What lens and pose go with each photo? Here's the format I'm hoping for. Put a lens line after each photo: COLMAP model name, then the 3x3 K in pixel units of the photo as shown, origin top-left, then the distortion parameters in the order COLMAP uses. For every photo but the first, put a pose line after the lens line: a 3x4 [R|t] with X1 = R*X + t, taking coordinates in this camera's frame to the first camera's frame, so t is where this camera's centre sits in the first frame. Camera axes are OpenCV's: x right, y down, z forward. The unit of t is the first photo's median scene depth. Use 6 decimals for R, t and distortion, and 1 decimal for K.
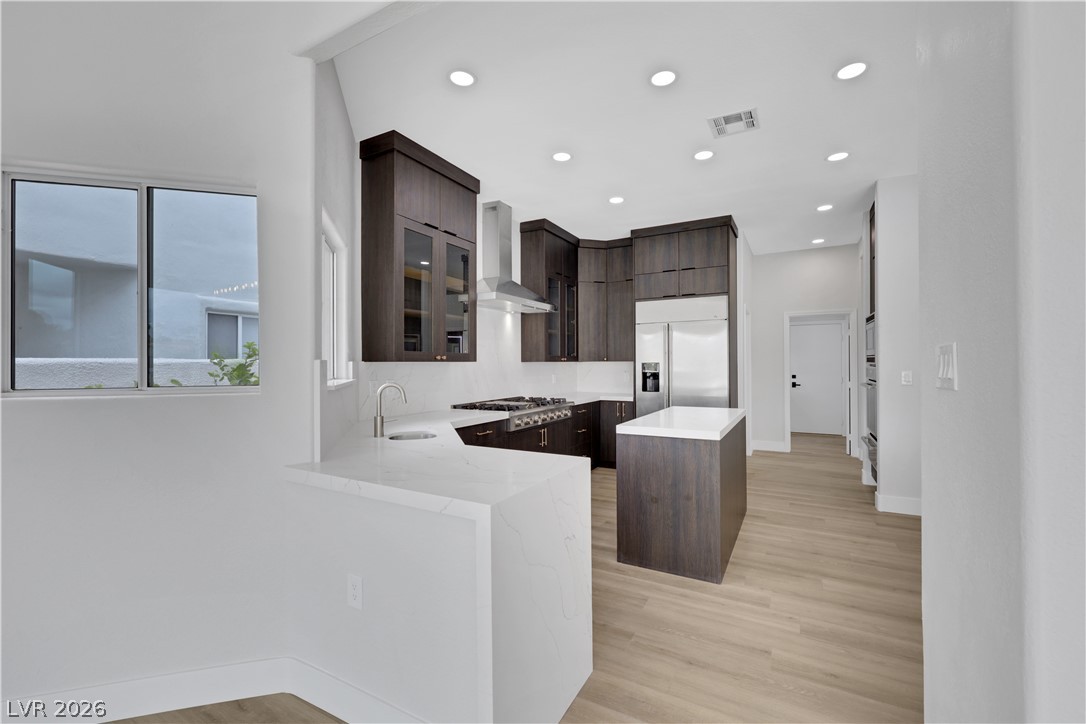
lens RADIAL K [[448.4, 0, 561.3], [0, 448.4, 364.6], [0, 0, 1]] dist [-0.000347, 0.000045]
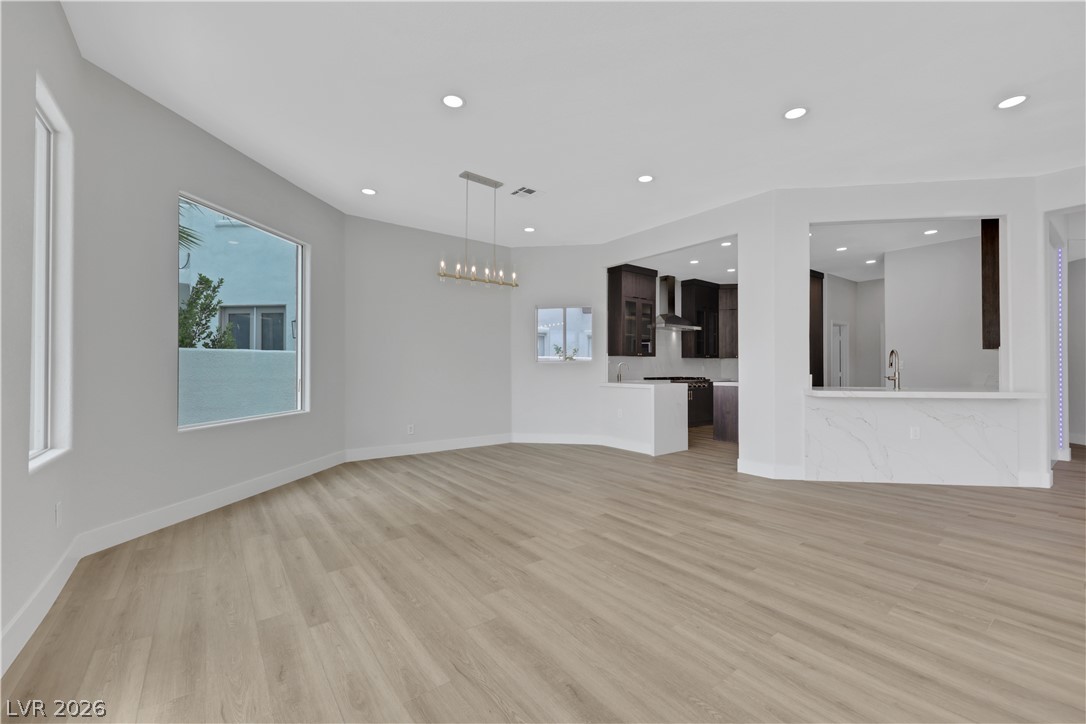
lens RADIAL K [[448.4, 0, 551.1], [0, 448.4, 366.7], [0, 0, 1]] dist [-0.000347, 0.000045]
pose [[0.908676, 0.006422, -0.417452, 0.241163], [-0.008300, 0.999962, -0.002685, 0.049838], [0.417419, 0.005904, 0.908695, -1.101953]]
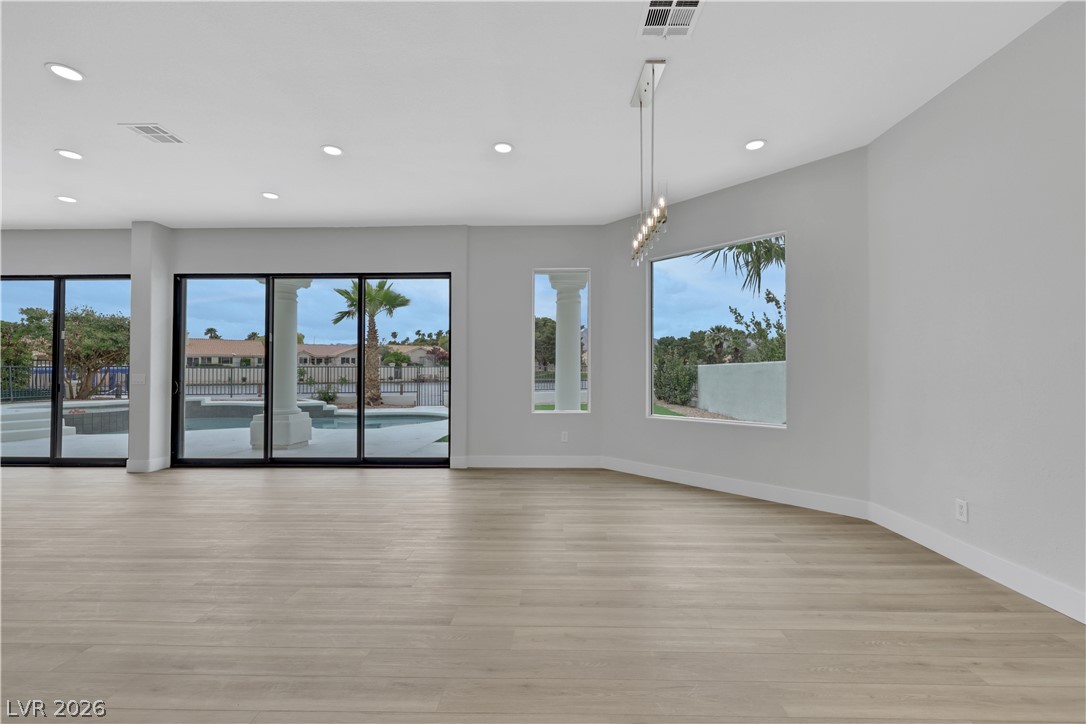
lens RADIAL K [[450.5, 0, 552.3], [0, 450.5, 362.1], [0, 0, 1]] dist [-0.001997, 0.000120]
pose [[-0.899725, -0.003059, -0.436448, 0.071735], [0.006217, 0.999784, -0.019824, 0.041051], [0.436414, -0.020549, -0.899511, 0.356120]]
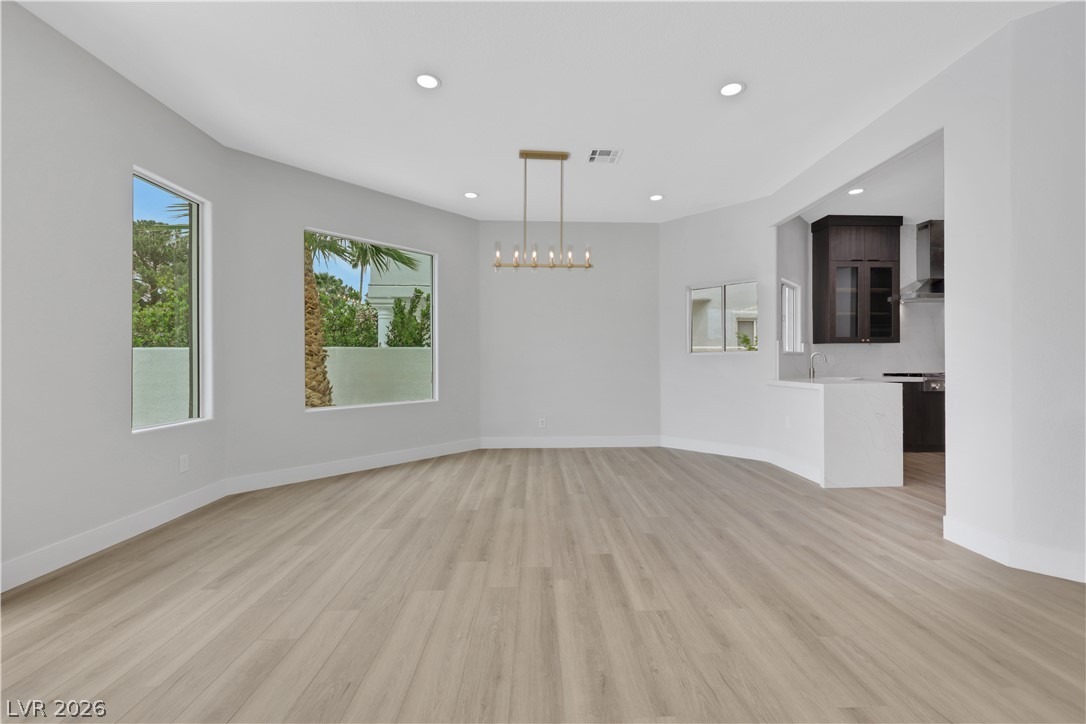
lens RADIAL K [[448.4, 0, 553.9], [0, 448.4, 359.9], [0, 0, 1]] dist [-0.000347, 0.000045]
pose [[0.497753, 0.000210, -0.867319, 0.499881], [-0.000420, 1.000000, 0.000000, 0.048345], [0.867319, 0.000364, 0.497753, -0.667989]]
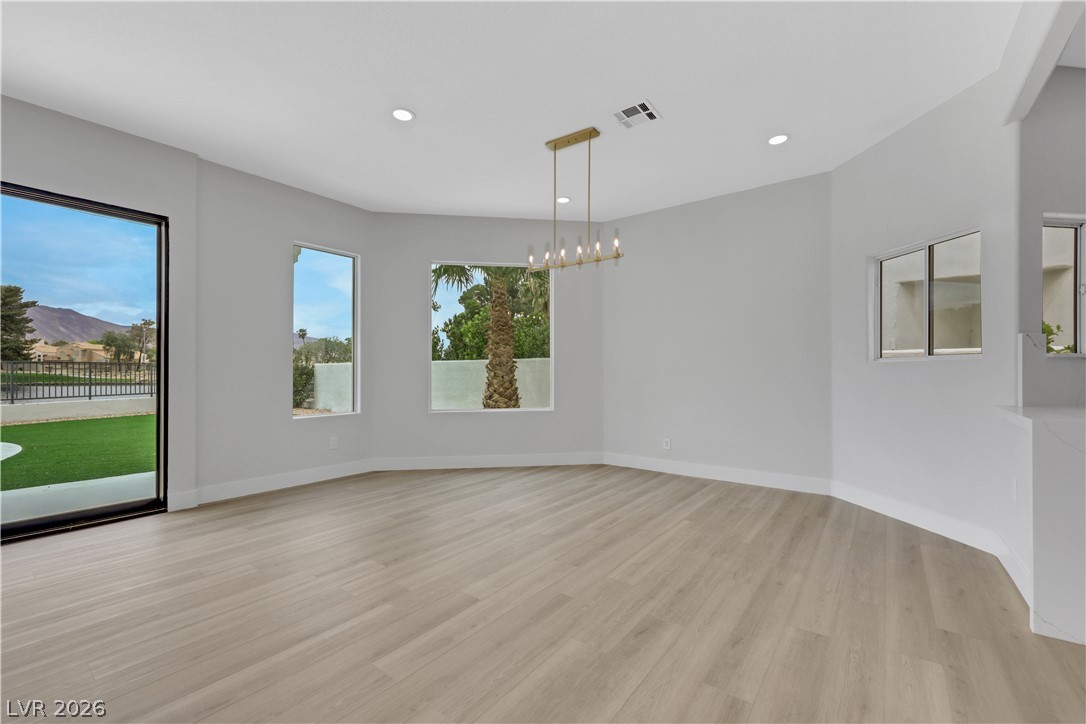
lens RADIAL K [[448.4, 0, 543.8], [0, 448.4, 368.5], [0, 0, 1]] dist [-0.000347, 0.000045]
pose [[-0.173831, -0.001477, -0.984774, 0.505907], [0.000714, 0.999998, -0.001626, 0.046403], [0.984775, -0.000986, -0.173829, -0.102623]]
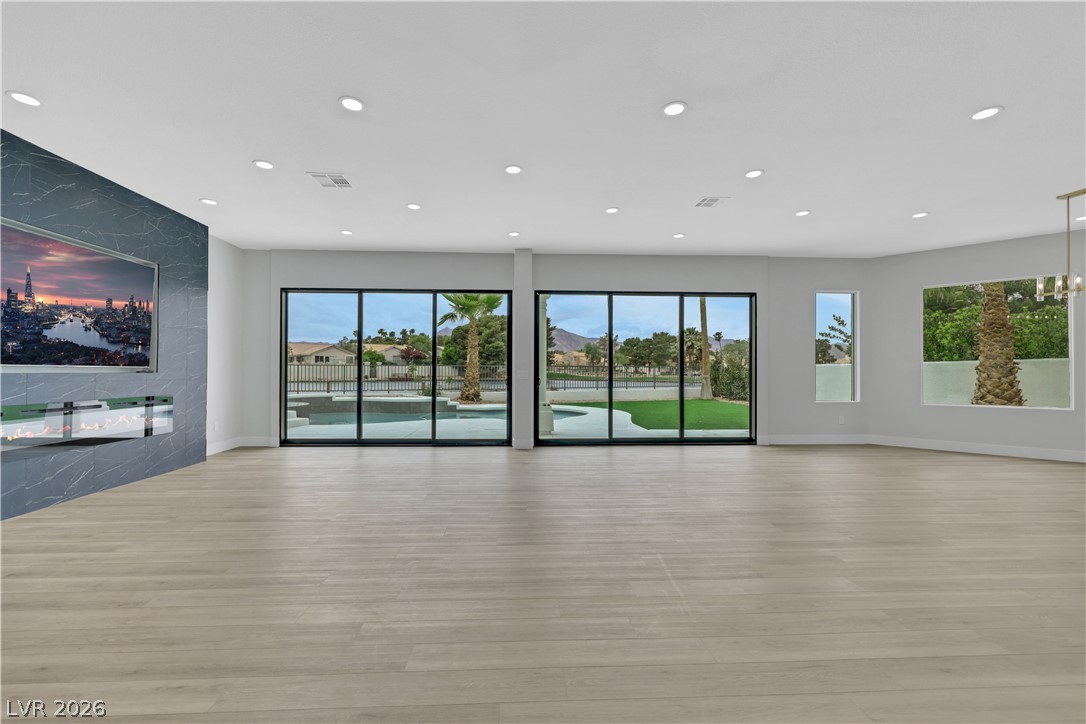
lens RADIAL K [[448.4, 0, 532.3], [0, 448.4, 368.4], [0, 0, 1]] dist [-0.000347, 0.000045]
pose [[-0.870295, -0.000544, -0.492531, 1.364887], [0.001909, 0.999988, -0.004478, 0.040727], [0.492528, -0.004837, -0.870283, 0.085616]]
